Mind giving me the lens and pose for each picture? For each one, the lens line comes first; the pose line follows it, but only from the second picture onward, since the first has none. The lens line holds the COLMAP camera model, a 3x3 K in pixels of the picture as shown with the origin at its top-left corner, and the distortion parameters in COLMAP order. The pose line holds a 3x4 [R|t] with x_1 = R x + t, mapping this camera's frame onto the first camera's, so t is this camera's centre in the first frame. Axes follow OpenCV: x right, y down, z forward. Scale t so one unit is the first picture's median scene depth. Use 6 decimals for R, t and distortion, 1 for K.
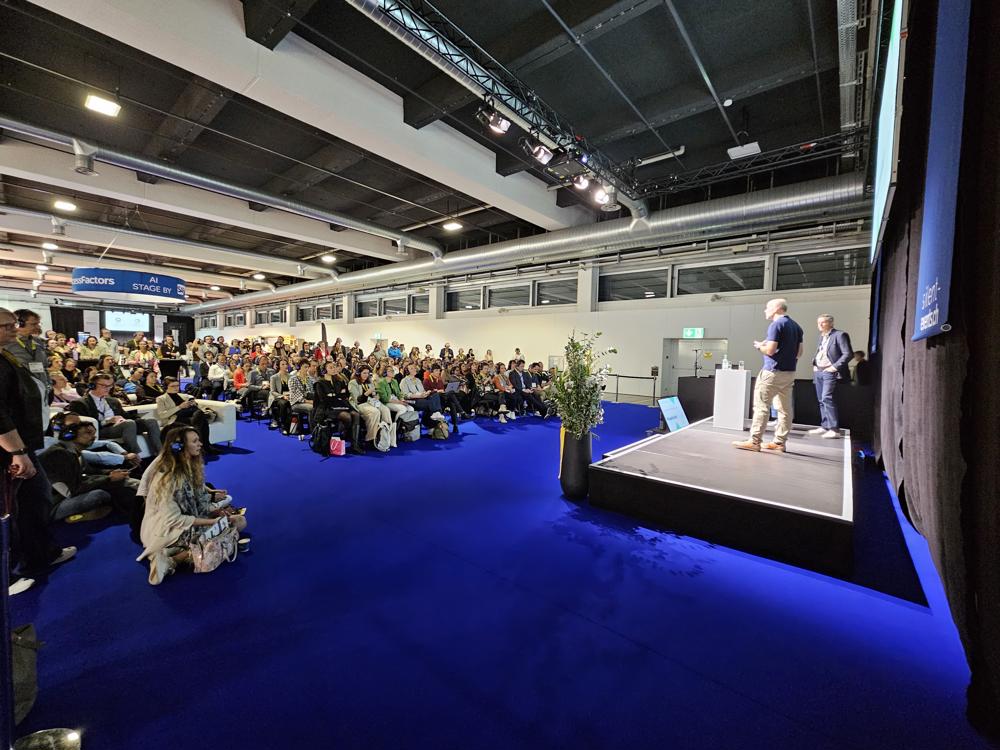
lens RADIAL K [[409.2, 0, 500.0], [0, 409.2, 375.0], [0, 0, 1]] dist [-0.002594, 0.000040]
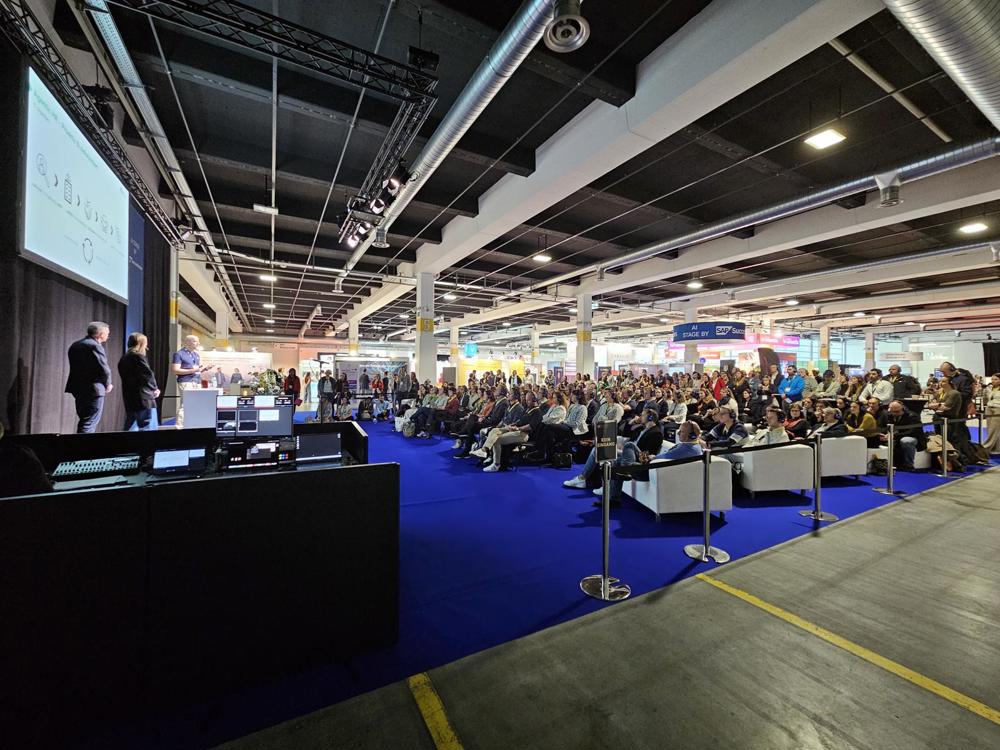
lens RADIAL K [[409.2, 0, 500.0], [0, 409.2, 375.0], [0, 0, 1]] dist [-0.002594, 0.000040]
pose [[-0.337416, -0.010292, -0.941299, 0.504493], [-0.083068, 0.996365, 0.018882, -0.048383], [0.937683, 0.084563, -0.337045, 0.748649]]
